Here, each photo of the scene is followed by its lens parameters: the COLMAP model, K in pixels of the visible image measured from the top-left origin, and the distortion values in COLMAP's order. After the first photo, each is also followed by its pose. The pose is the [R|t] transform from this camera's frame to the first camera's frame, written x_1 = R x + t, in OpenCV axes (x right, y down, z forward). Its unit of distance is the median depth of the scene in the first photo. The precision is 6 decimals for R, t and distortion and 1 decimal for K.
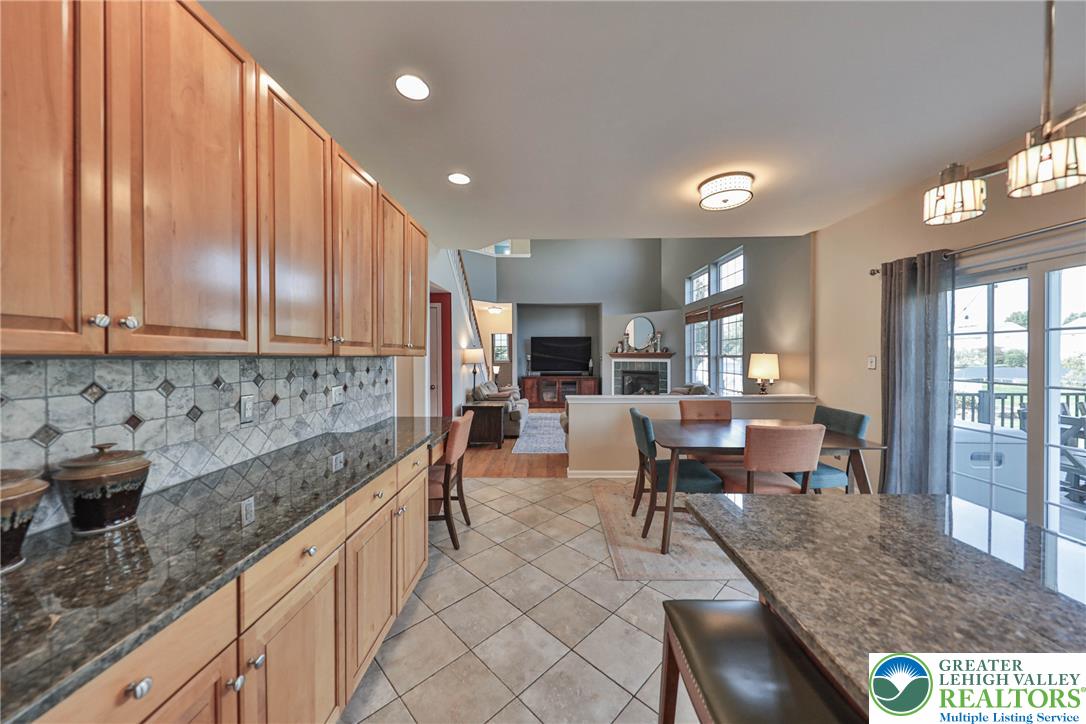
lens RADIAL K [[370.4, 0, 567.1], [0, 370.4, 355.9], [0, 0, 1]] dist [0.010066, -0.003276]
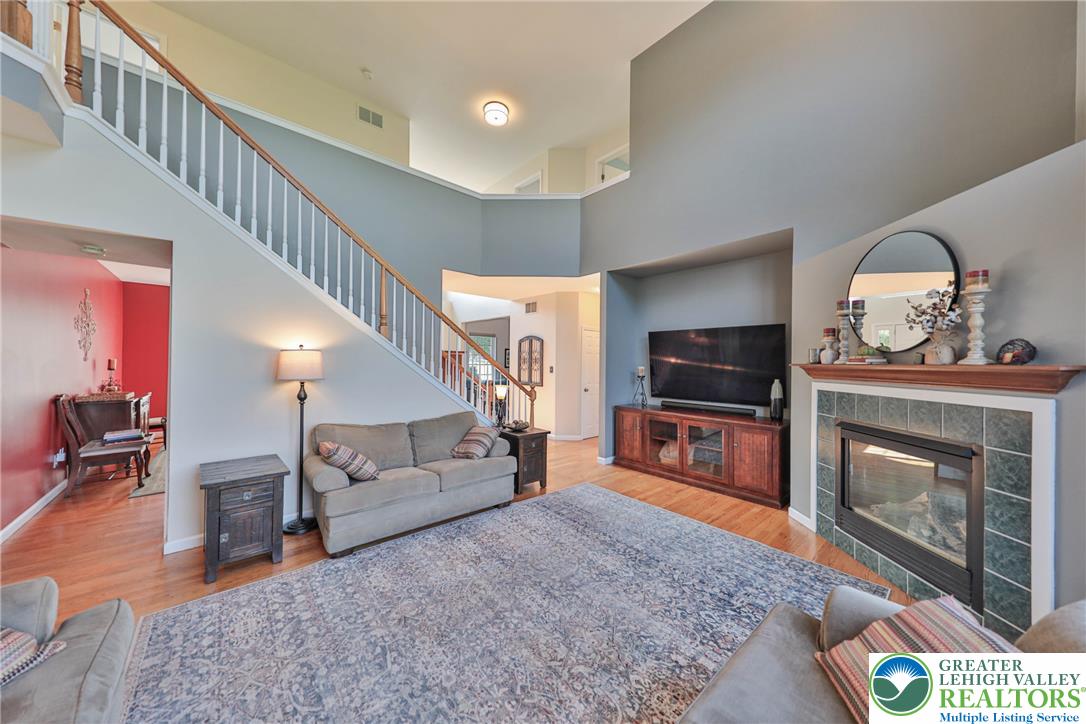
lens RADIAL K [[370.4, 0, 552.5], [0, 370.4, 363.7], [0, 0, 1]] dist [0.010066, -0.003276]
pose [[0.641995, 0.013128, -0.766596, 0.231350], [-0.016220, 0.999862, 0.003539, -0.005587], [0.766537, 0.010162, 0.642120, 0.592477]]
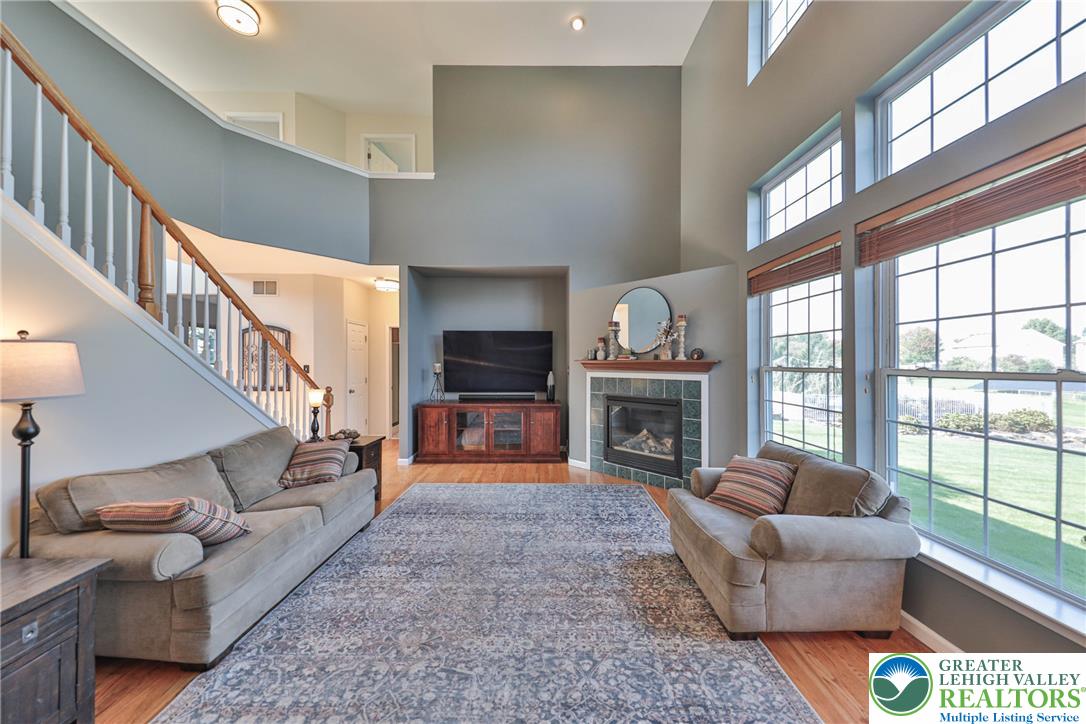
lens RADIAL K [[370.4, 0, 555.9], [0, 370.4, 368.4], [0, 0, 1]] dist [0.010066, -0.003276]
pose [[0.999766, 0.005746, -0.020868, 0.088457], [-0.005404, 0.999851, 0.016391, -0.004815], [0.020959, -0.016274, 0.999648, 0.476948]]
